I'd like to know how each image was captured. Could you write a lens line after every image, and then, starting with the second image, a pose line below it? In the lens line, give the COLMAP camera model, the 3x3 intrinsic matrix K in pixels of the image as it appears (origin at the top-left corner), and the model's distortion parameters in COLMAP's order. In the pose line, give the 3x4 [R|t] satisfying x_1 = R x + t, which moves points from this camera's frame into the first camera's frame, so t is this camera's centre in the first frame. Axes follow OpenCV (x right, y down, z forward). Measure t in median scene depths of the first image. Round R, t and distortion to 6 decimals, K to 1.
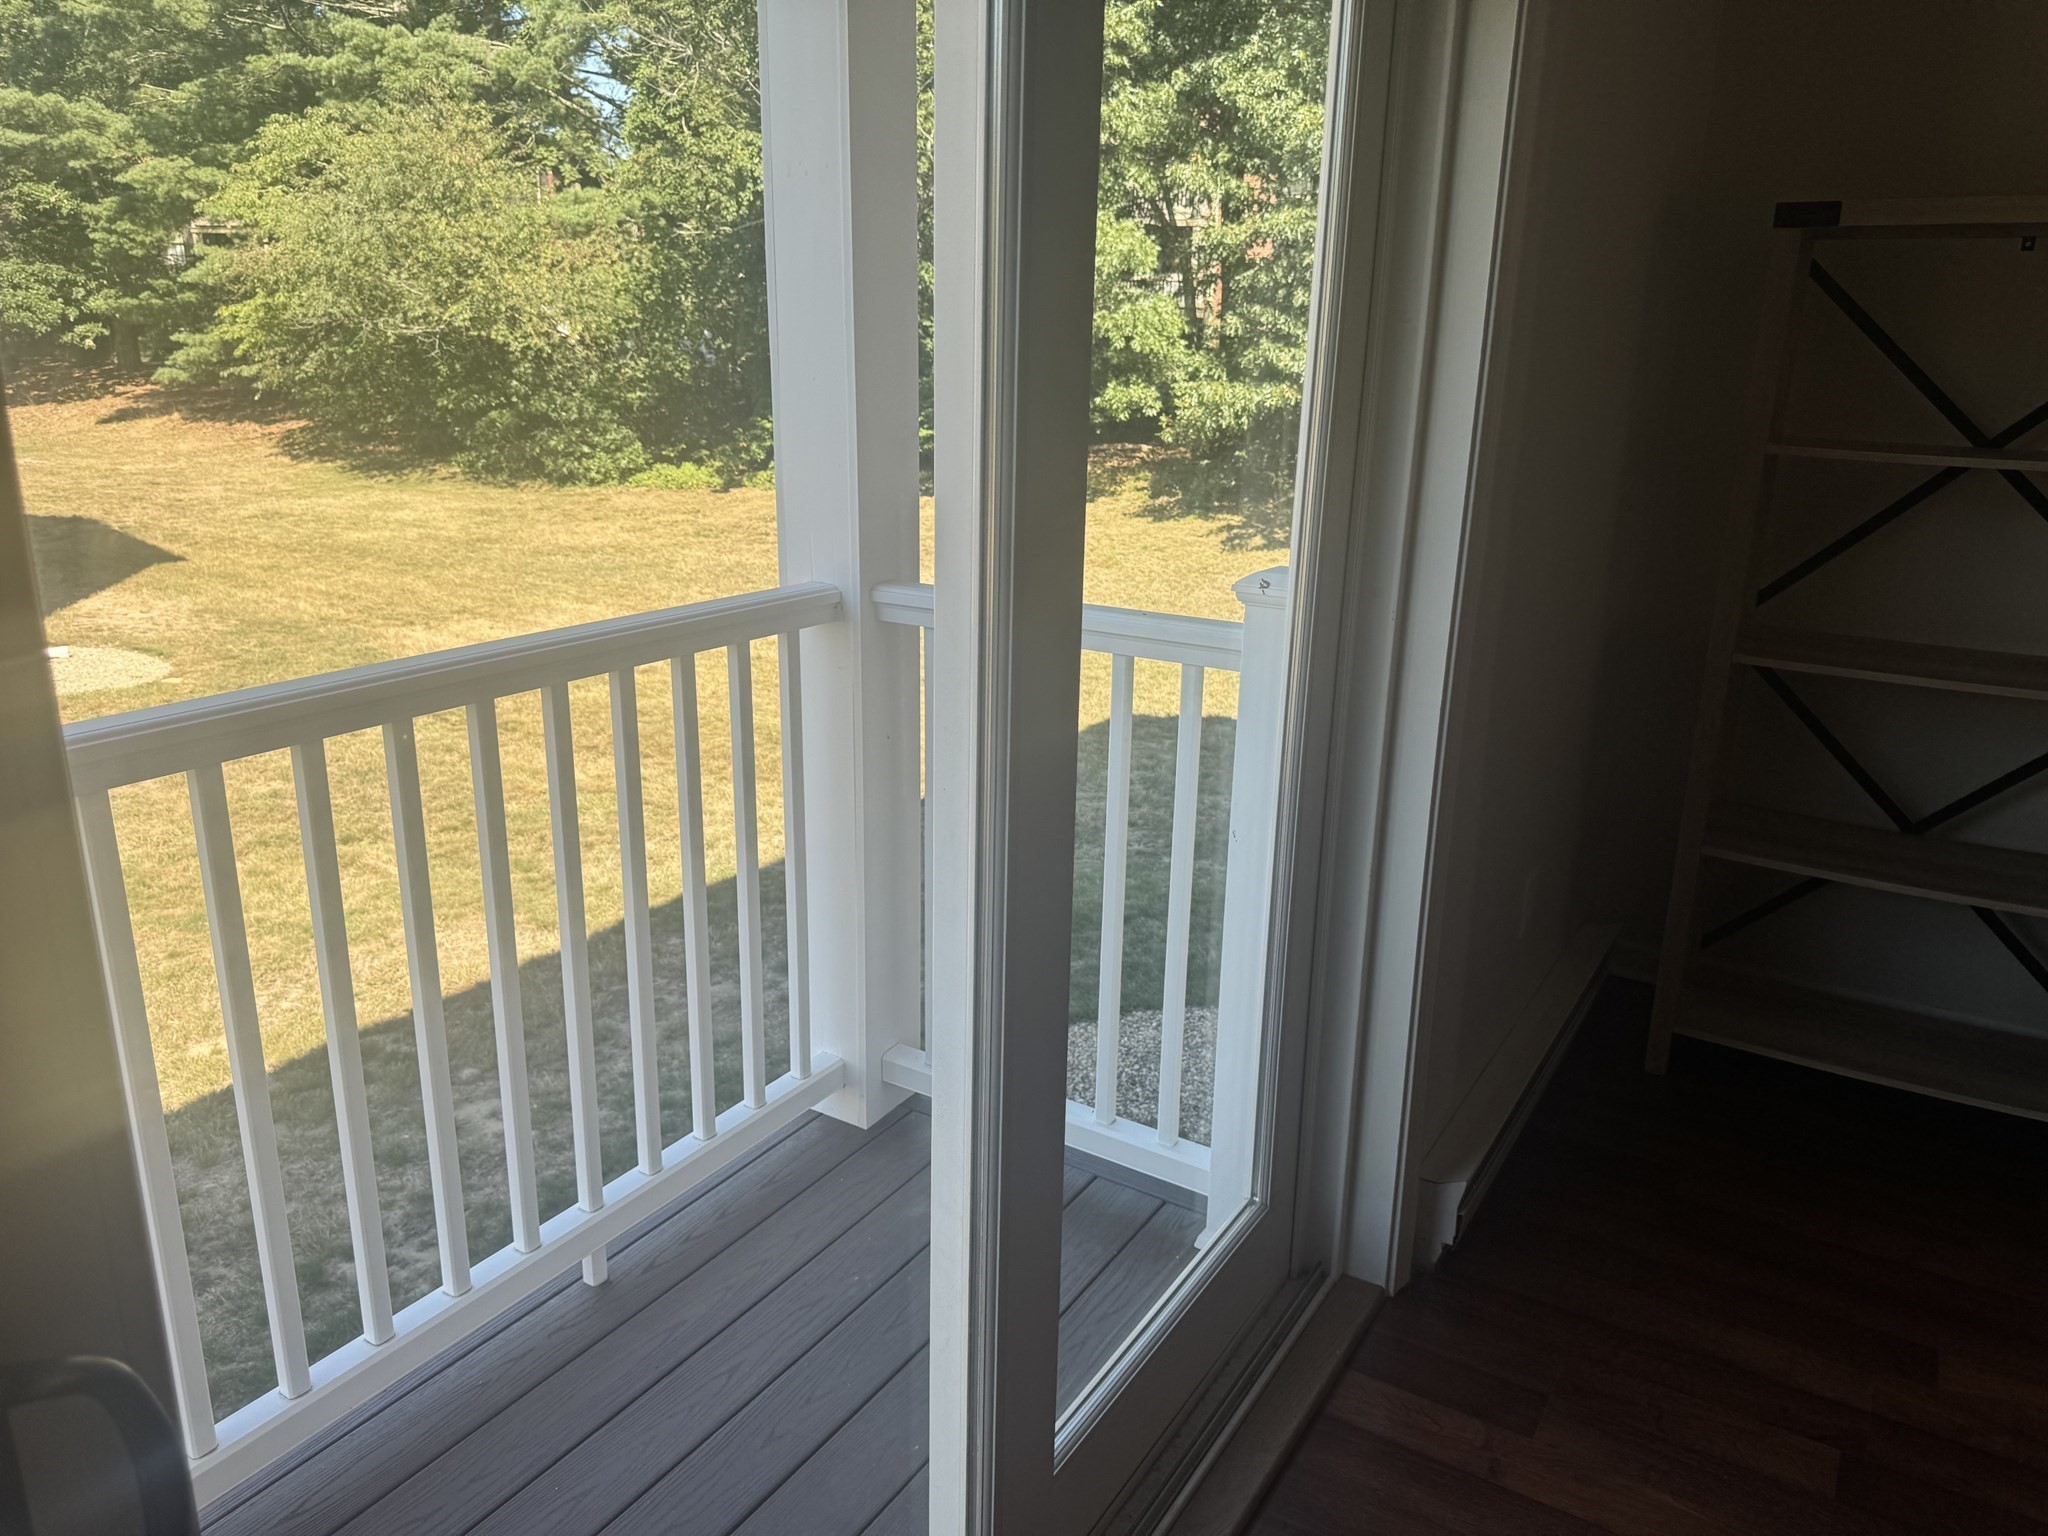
lens RADIAL K [[1445.4, 0, 1029.2], [0, 1445.4, 747.7], [0, 0, 1]] dist [0.064034, -0.091274]
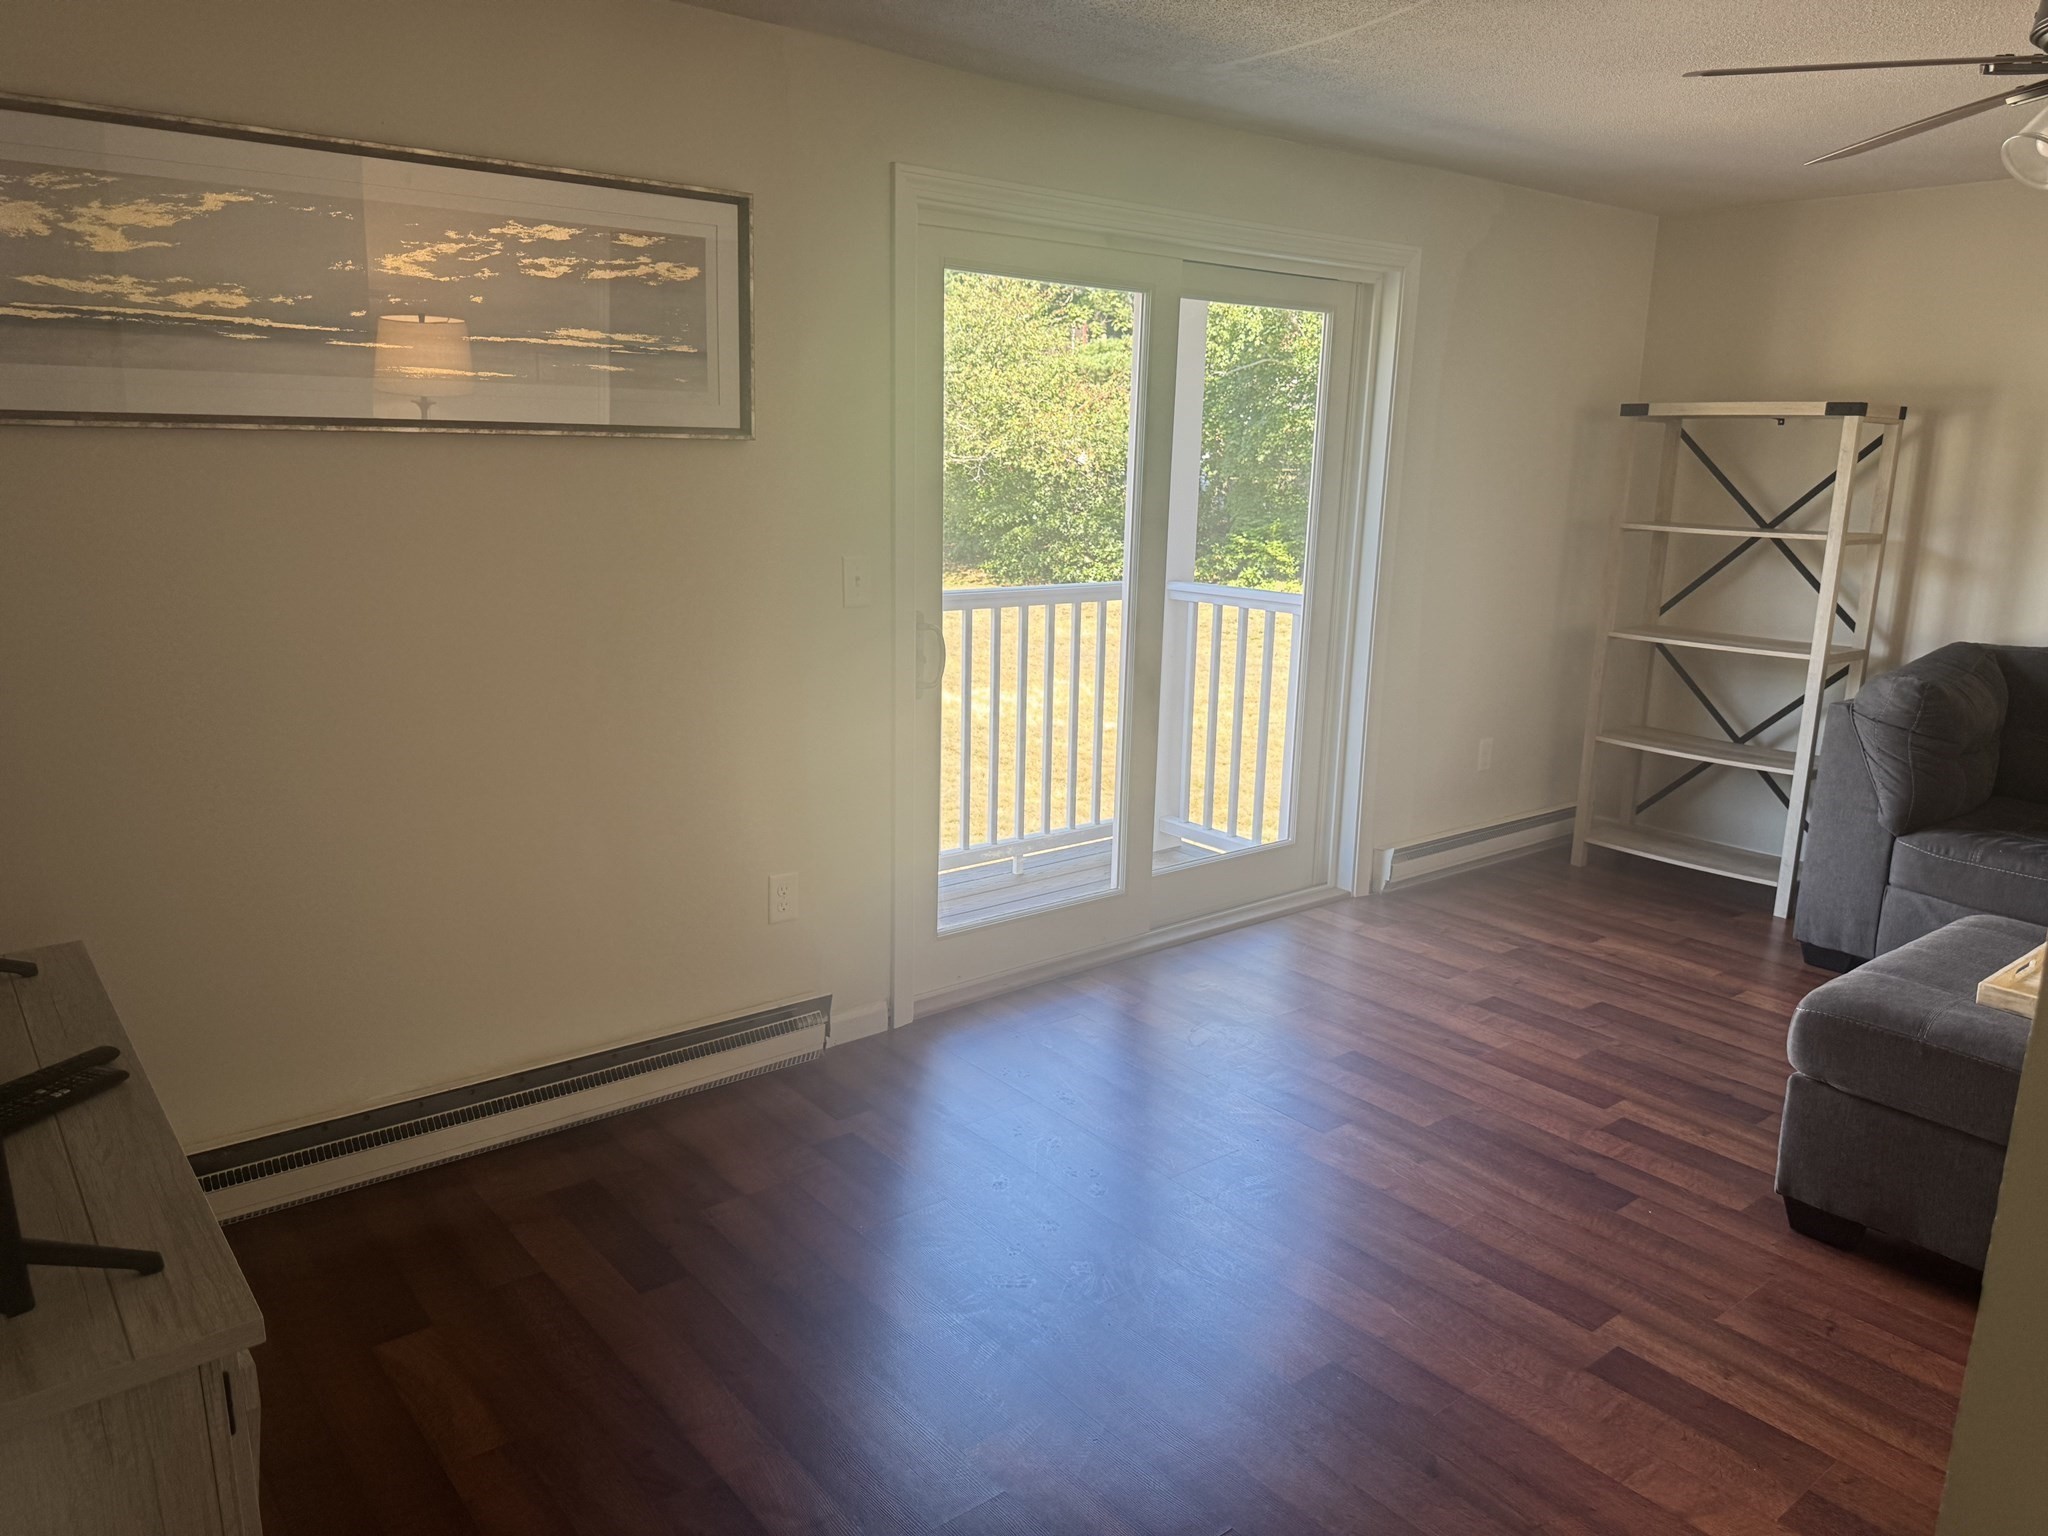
lens RADIAL K [[1445.4, 0, 1016.9], [0, 1445.4, 775.3], [0, 0, 1]] dist [0.064034, -0.091274]
pose [[0.941124, 0.073159, -0.330049, 0.039496], [-0.094041, 0.994423, -0.047732, 0.028541], [0.324717, 0.075960, 0.942756, -0.103781]]
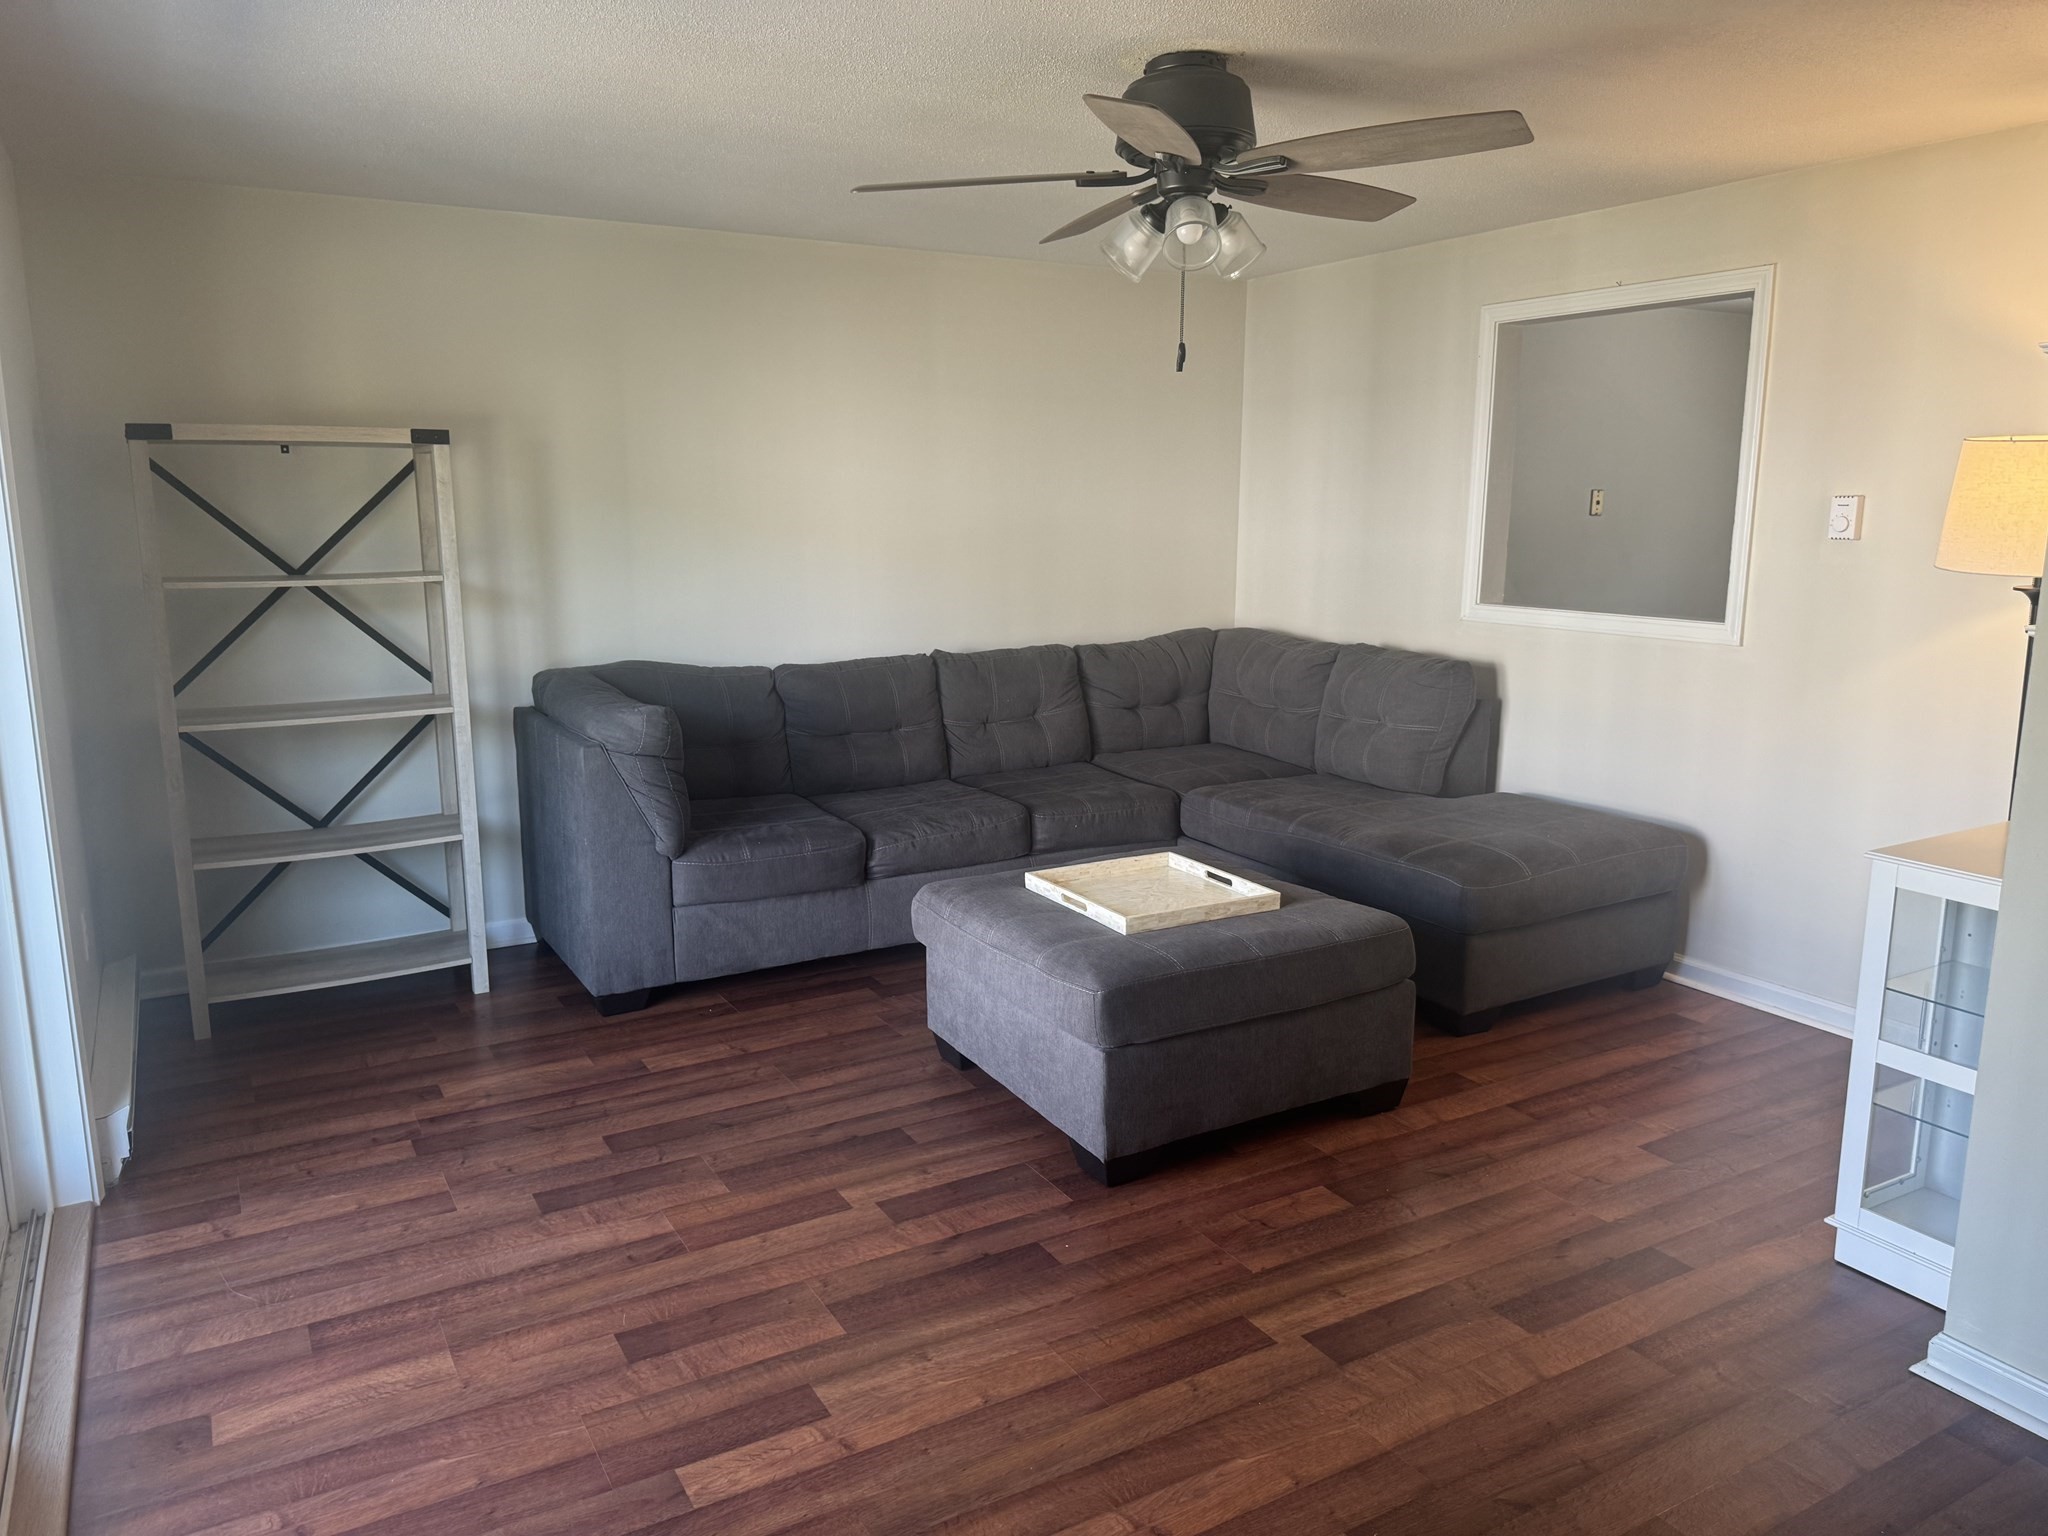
lens RADIAL K [[1445.4, 0, 1034.6], [0, 1445.4, 775.1], [0, 0, 1]] dist [0.064034, -0.091274]
pose [[0.465028, -0.186431, 0.865444, -0.037420], [0.255475, 0.964246, 0.070441, 0.009455], [-0.847633, 0.188342, 0.496030, -0.041265]]
